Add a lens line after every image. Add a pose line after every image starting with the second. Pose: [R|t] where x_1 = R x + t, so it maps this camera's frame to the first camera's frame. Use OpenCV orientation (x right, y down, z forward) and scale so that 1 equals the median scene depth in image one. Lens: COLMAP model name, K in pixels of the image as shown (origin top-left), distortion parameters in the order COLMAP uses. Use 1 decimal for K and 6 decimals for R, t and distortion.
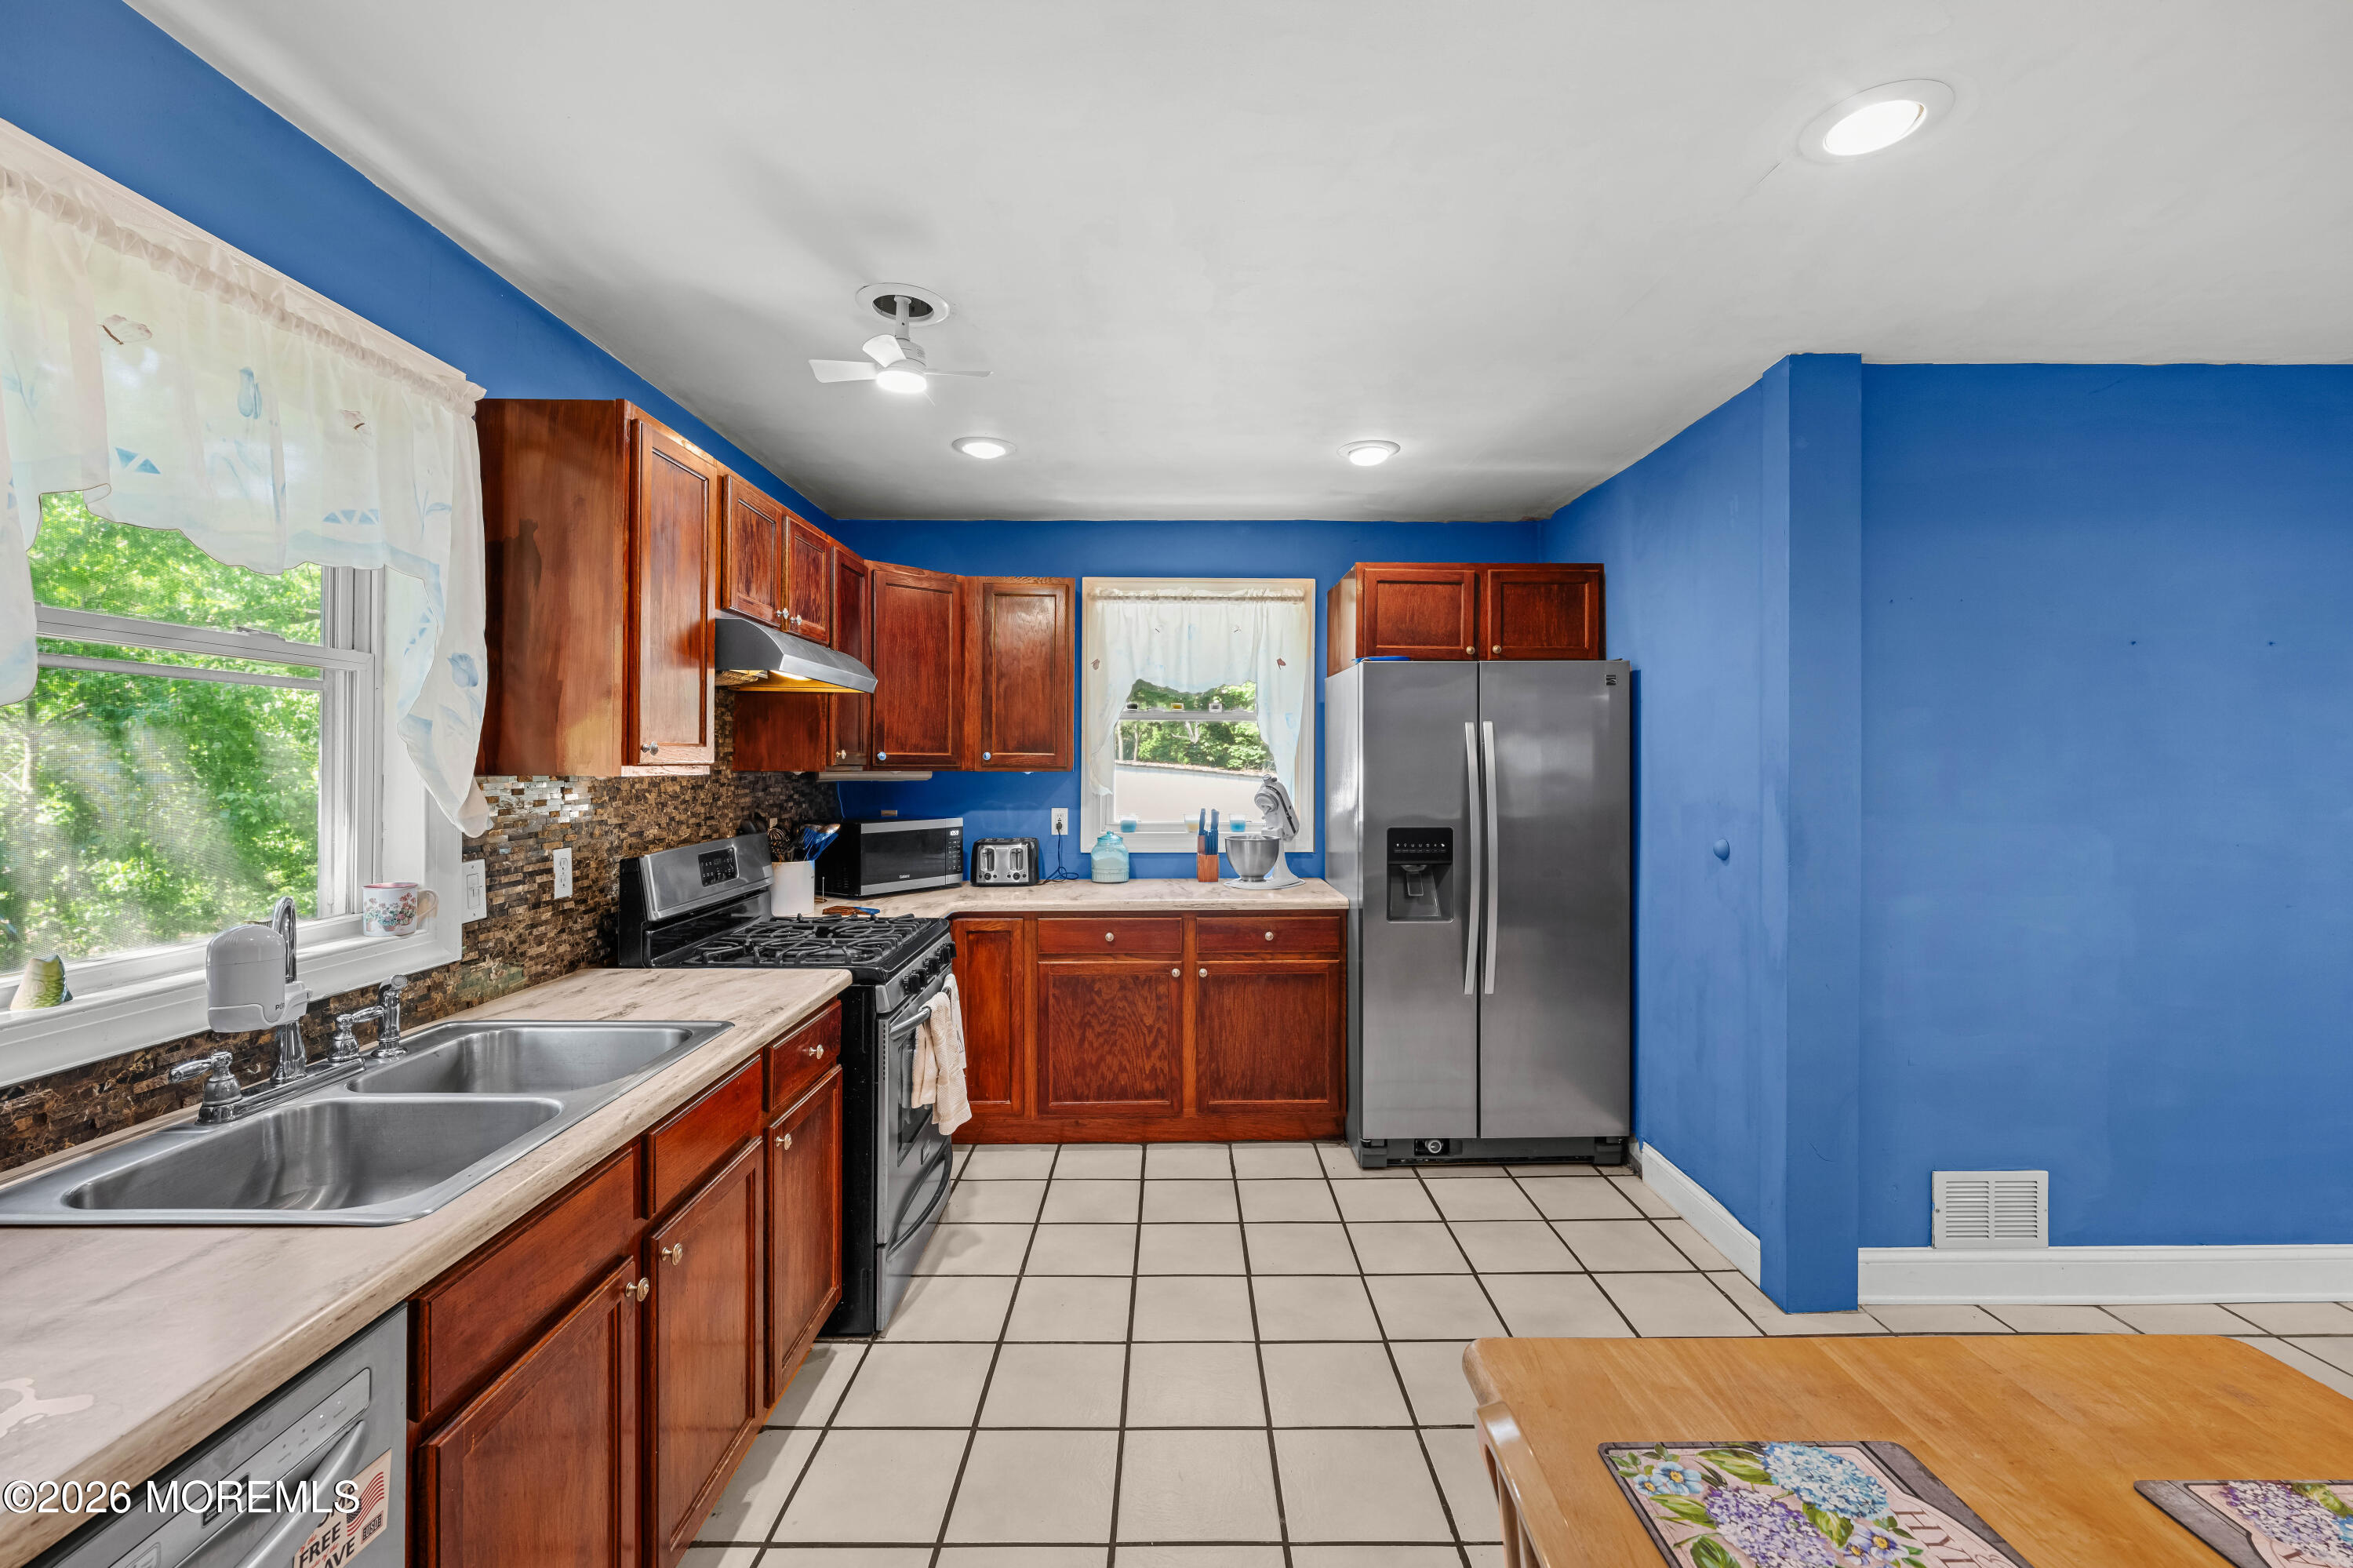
lens RADIAL K [[981.8, 0, 1185.2], [0, 981.8, 763.2], [0, 0, 1]] dist [-0.001738, -0.000106]
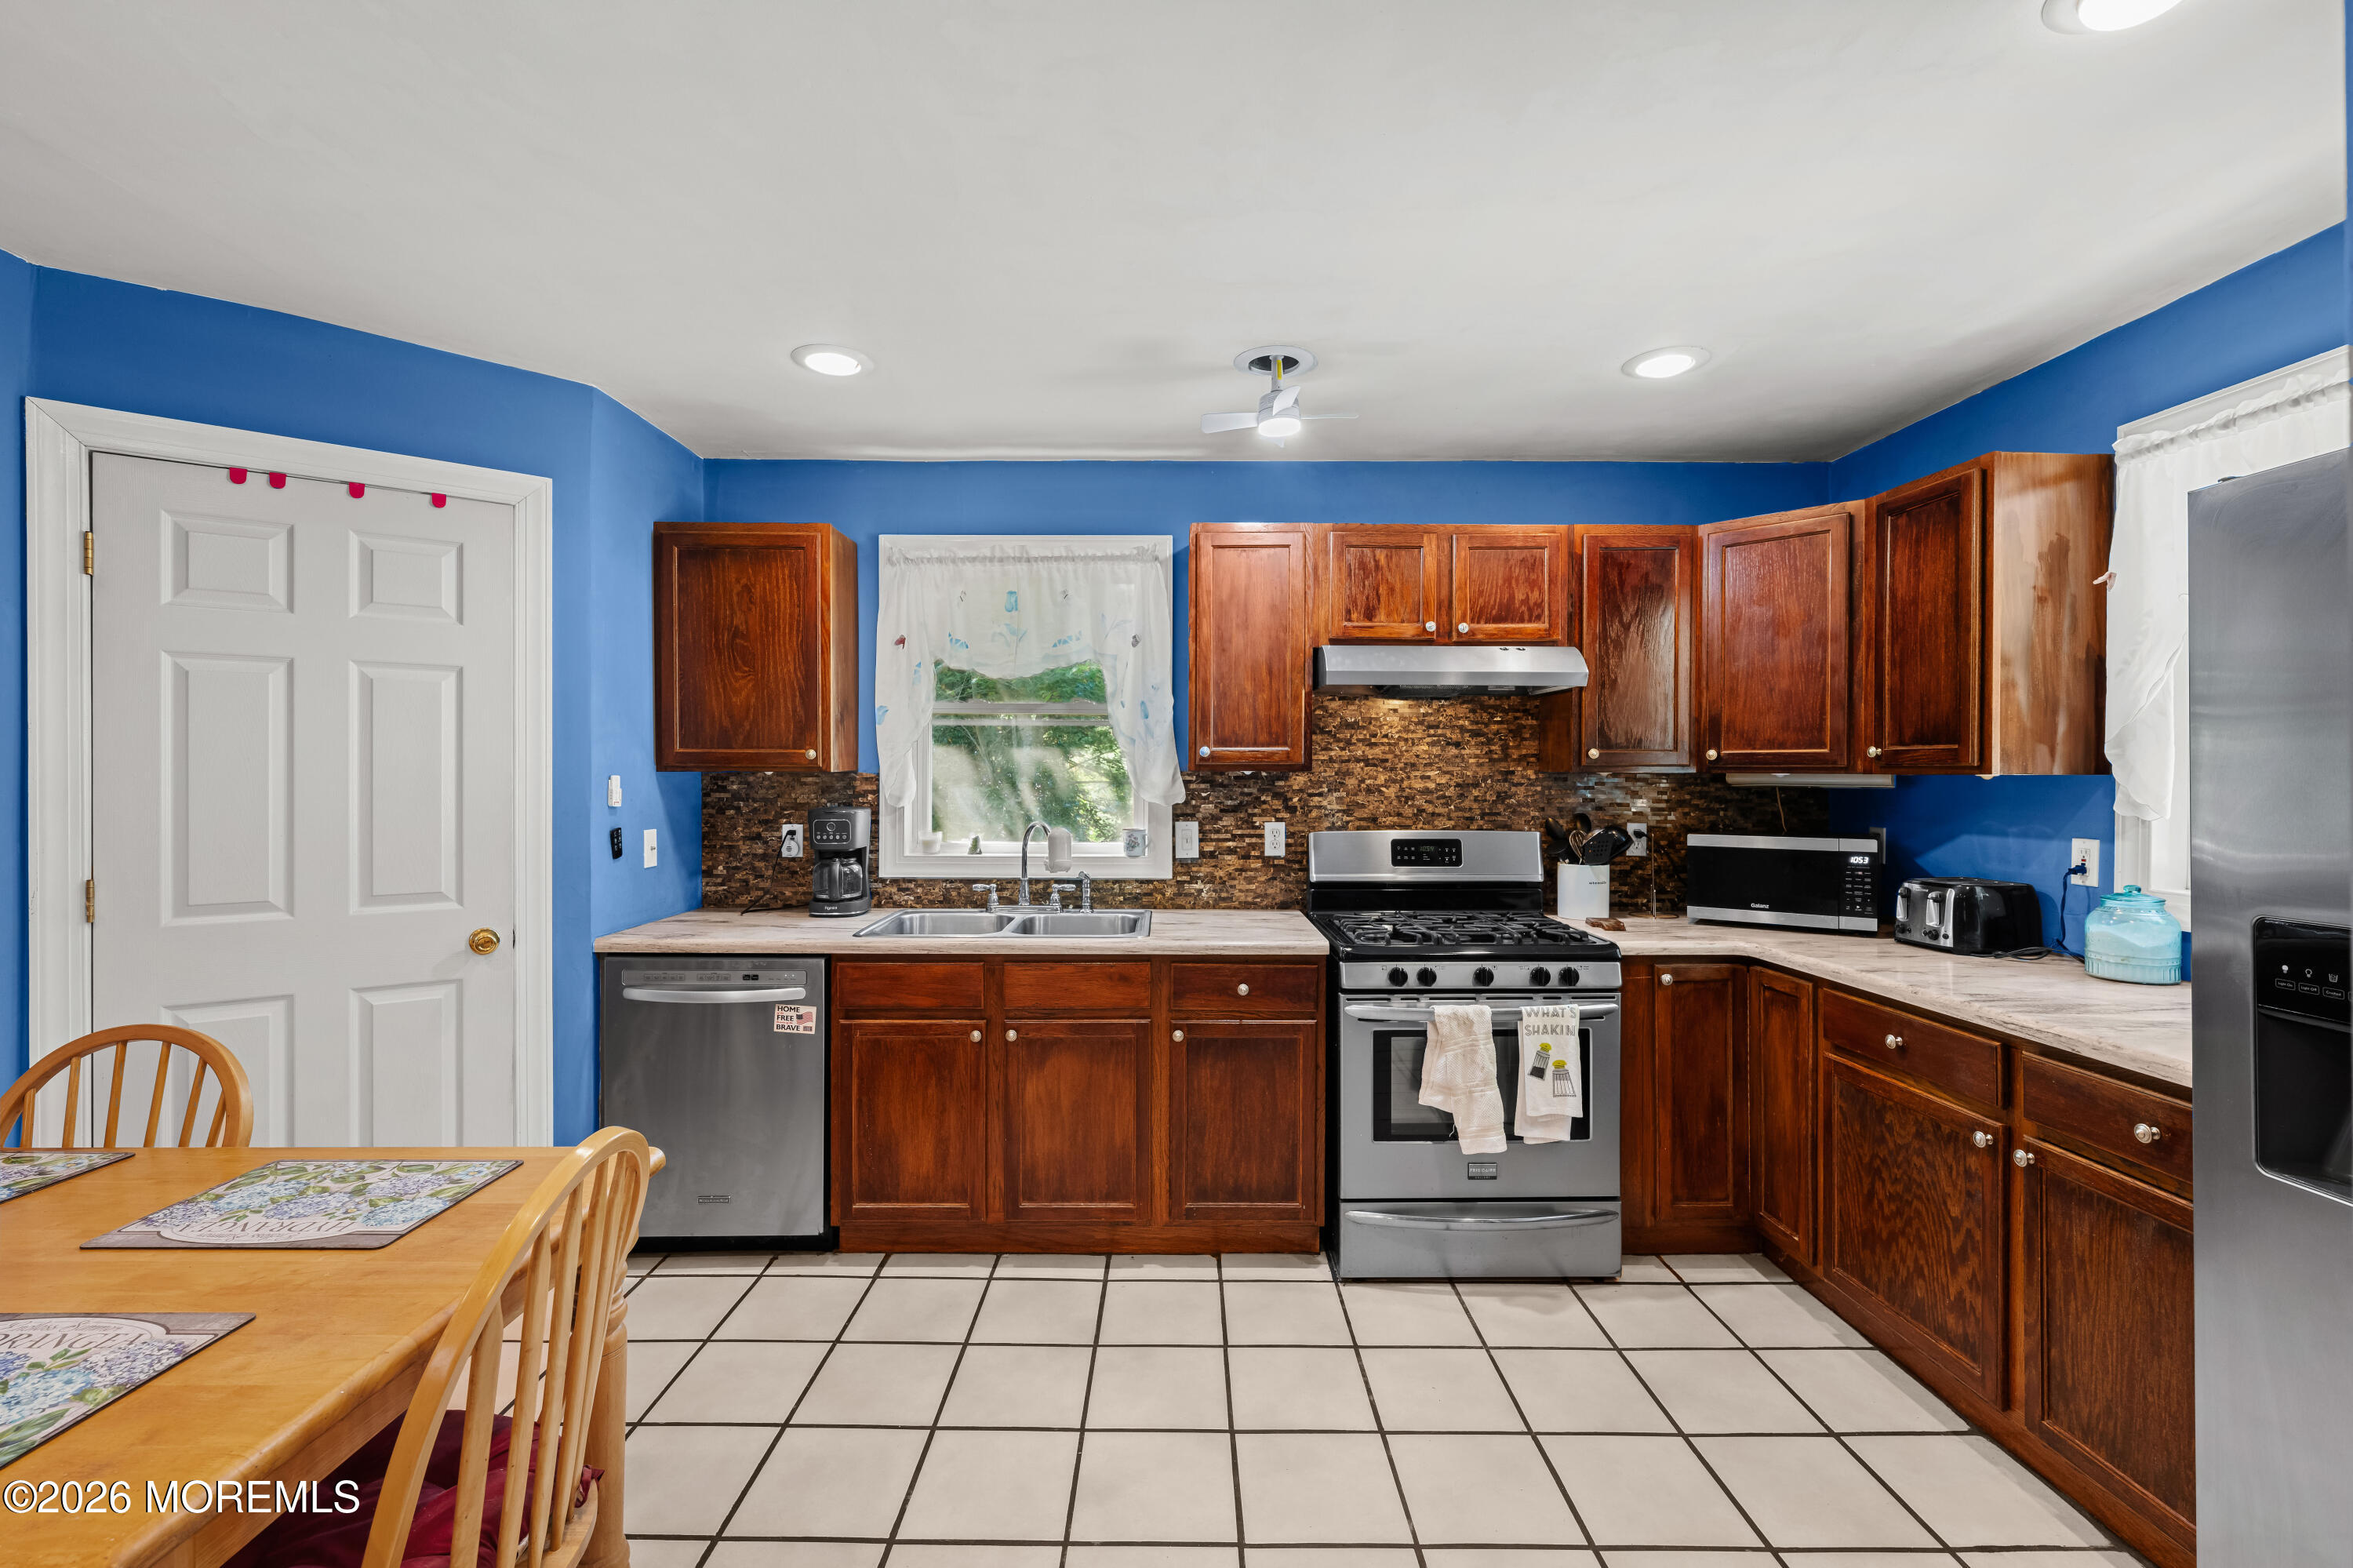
lens RADIAL K [[1013.5, 0, 1179.3], [0, 1013.5, 775.7], [0, 0, 1]] dist [-0.001636, -0.000337]
pose [[-0.006442, -0.000912, -0.999979, 0.756286], [-0.003251, 0.999994, -0.000891, 0.017222], [0.999974, 0.003245, -0.006445, 0.754513]]
